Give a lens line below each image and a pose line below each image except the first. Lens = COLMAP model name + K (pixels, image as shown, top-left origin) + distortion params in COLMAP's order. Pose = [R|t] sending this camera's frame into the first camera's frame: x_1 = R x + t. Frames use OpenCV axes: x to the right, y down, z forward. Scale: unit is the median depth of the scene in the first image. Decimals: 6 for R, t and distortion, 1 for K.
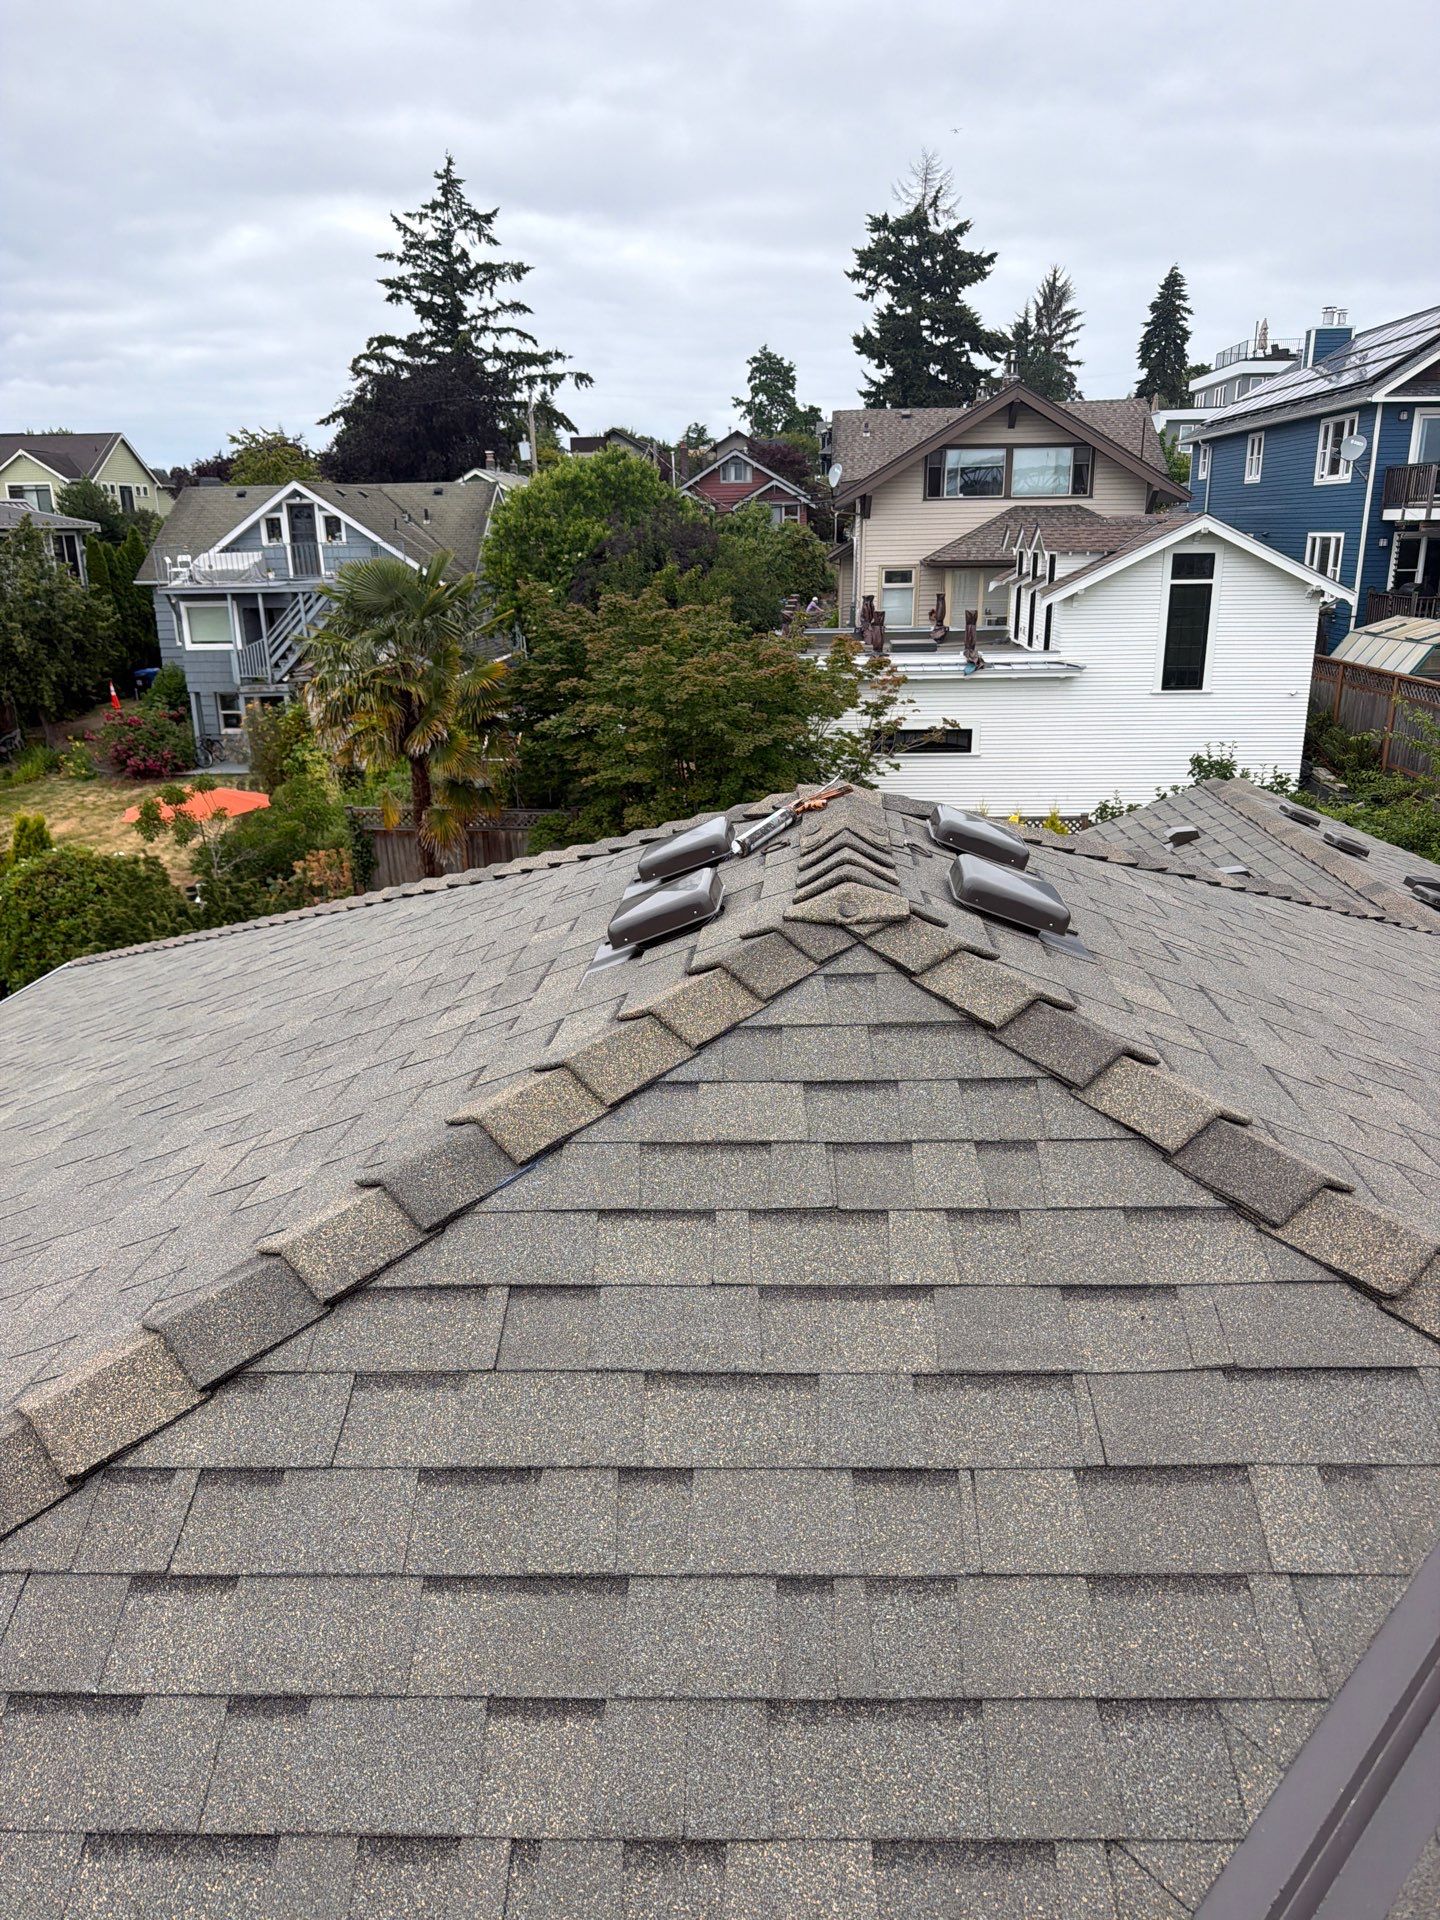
lens RADIAL K [[1350.1, 0, 722.8], [0, 1350.1, 965.9], [0, 0, 1]] dist [0.048903, -0.057030]
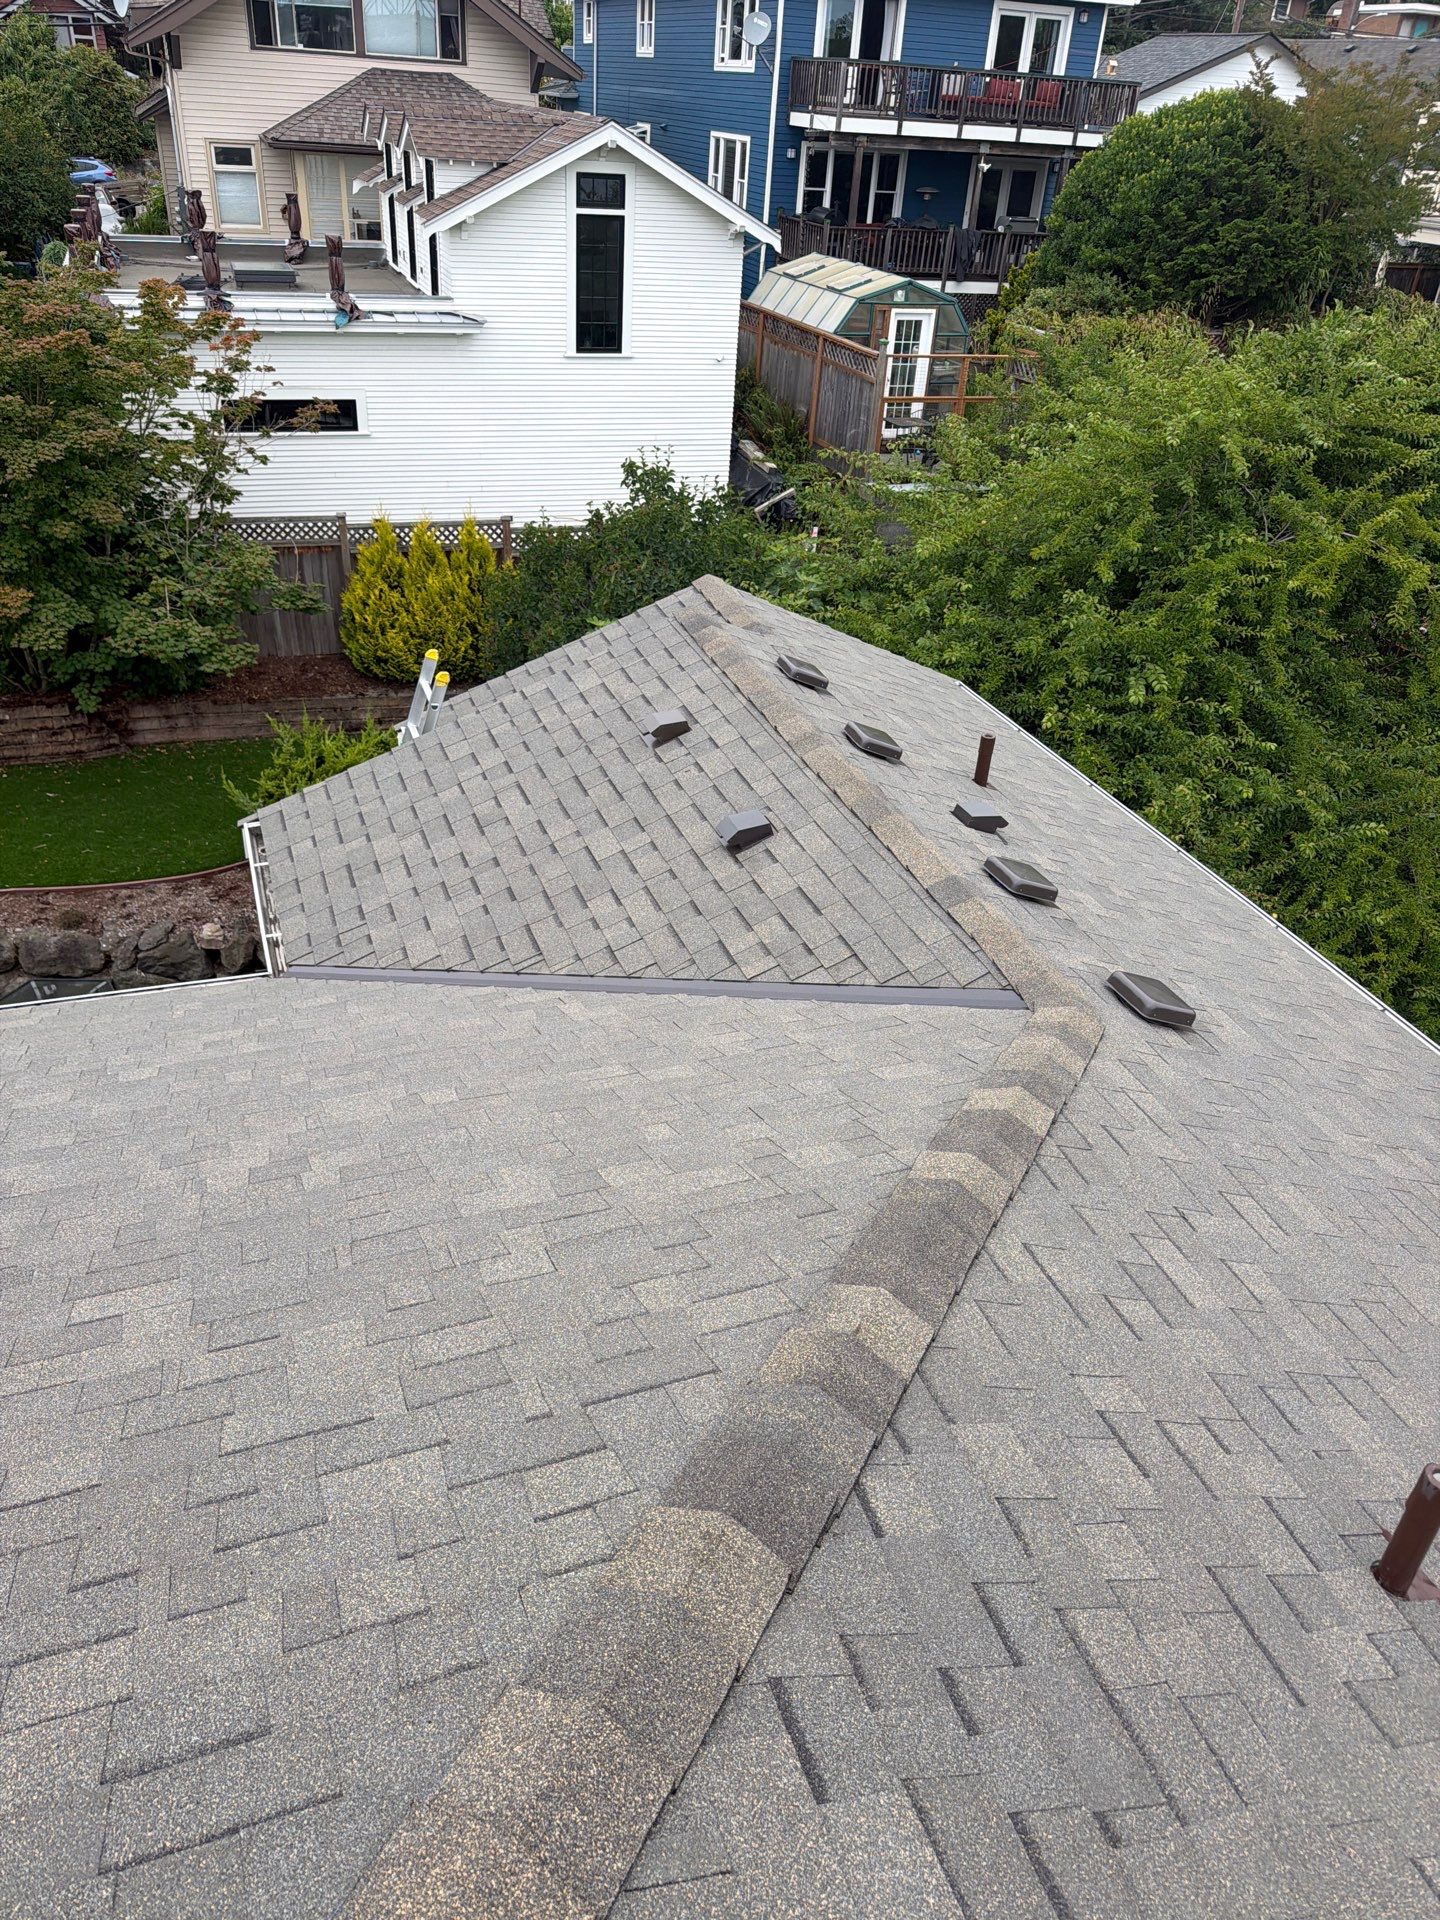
lens RADIAL K [[1350.1, 0, 721.2], [0, 1350.1, 998.4], [0, 0, 1]] dist [0.048903, -0.057030]
pose [[0.915406, -0.165838, 0.366783, 0.026096], [0.054874, 0.954095, 0.294435, -0.057112], [-0.398774, -0.249400, 0.882484, 0.107351]]
